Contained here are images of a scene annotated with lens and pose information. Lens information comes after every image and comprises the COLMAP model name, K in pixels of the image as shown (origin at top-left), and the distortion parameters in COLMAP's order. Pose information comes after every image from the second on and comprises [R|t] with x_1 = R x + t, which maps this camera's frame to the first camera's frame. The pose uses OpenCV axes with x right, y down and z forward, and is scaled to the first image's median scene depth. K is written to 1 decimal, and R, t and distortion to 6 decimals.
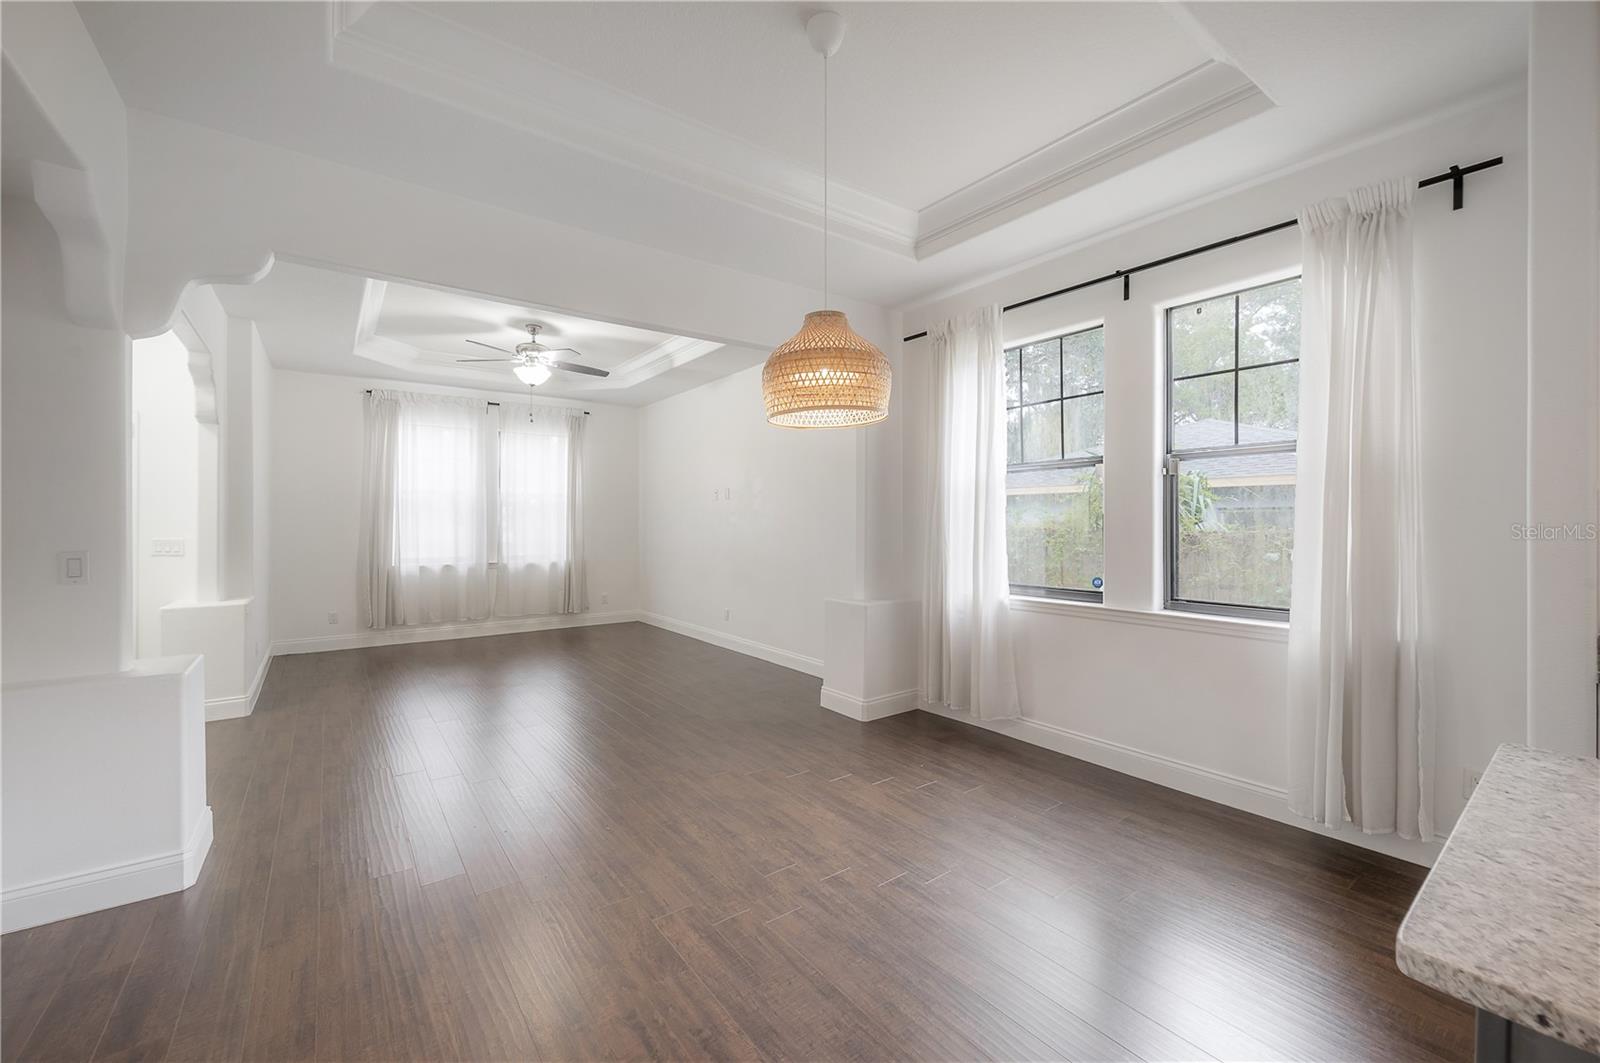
lens RADIAL K [[640.0, 0, 778.3], [0, 640.0, 526.2], [0, 0, 1]] dist [-0.002195, 0.000846]
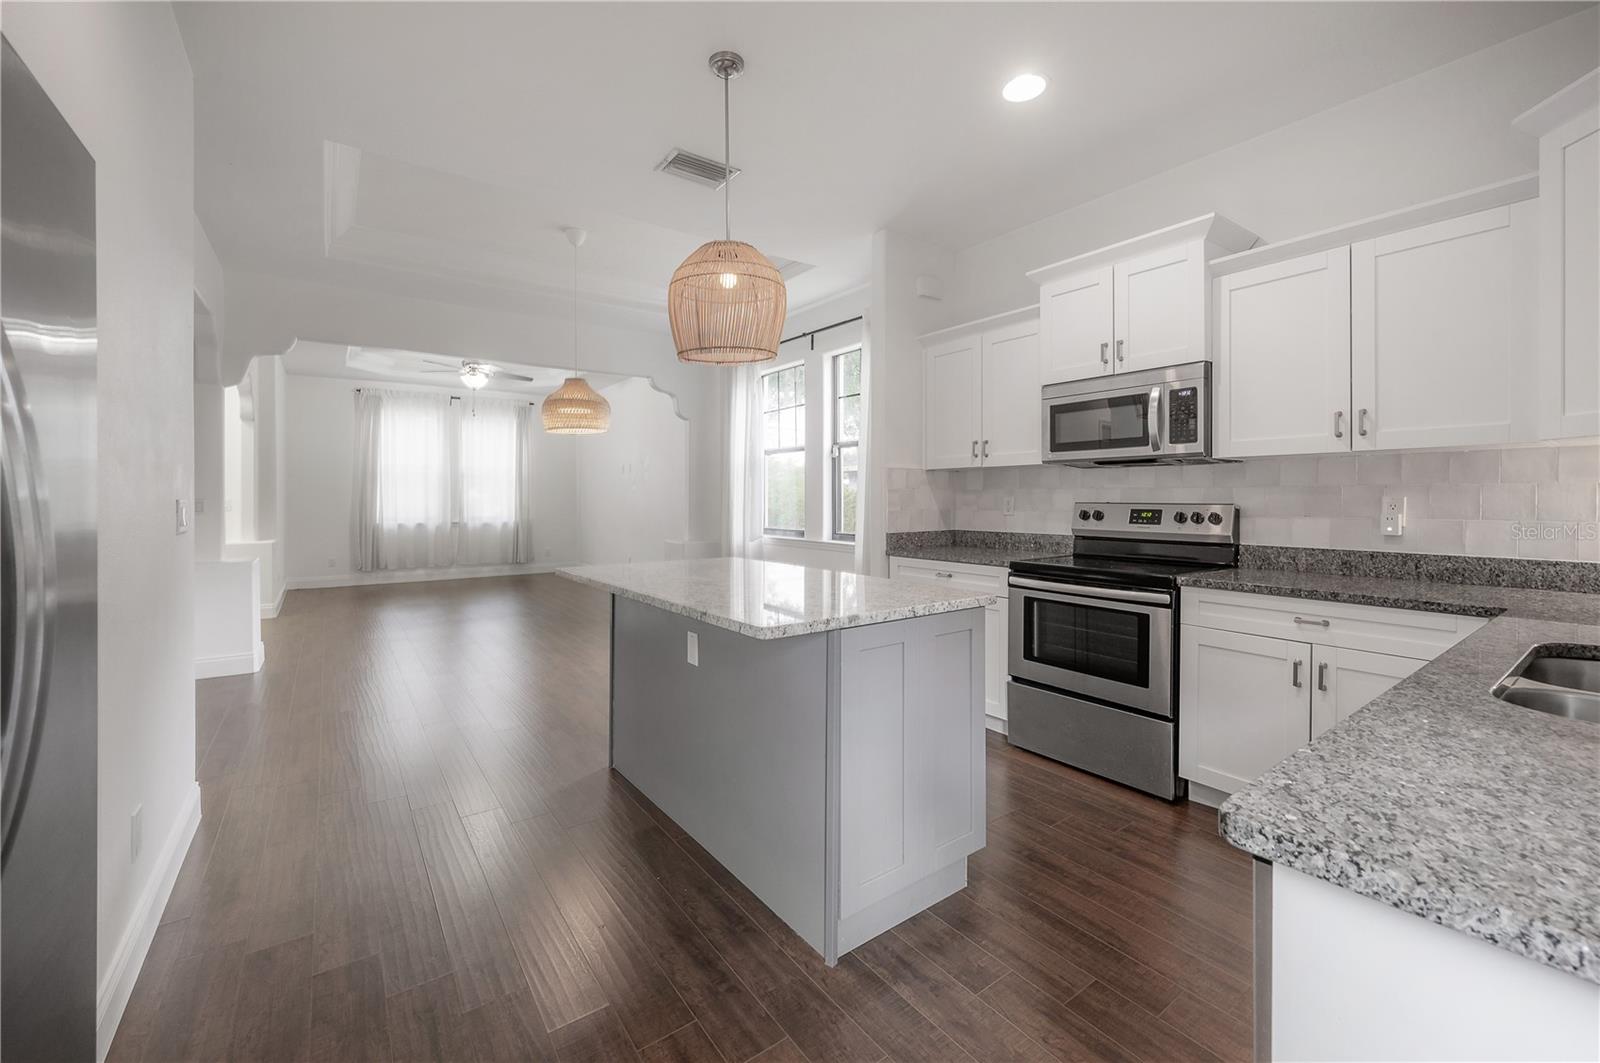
lens RADIAL K [[640.0, 0, 762.4], [0, 640.0, 503.5], [0, 0, 1]] dist [-0.002195, 0.000846]
pose [[0.999829, 0.001536, -0.018439, 0.253226], [-0.001414, 0.999977, 0.006592, 0.014559], [0.018449, -0.006565, 0.999808, -0.354345]]
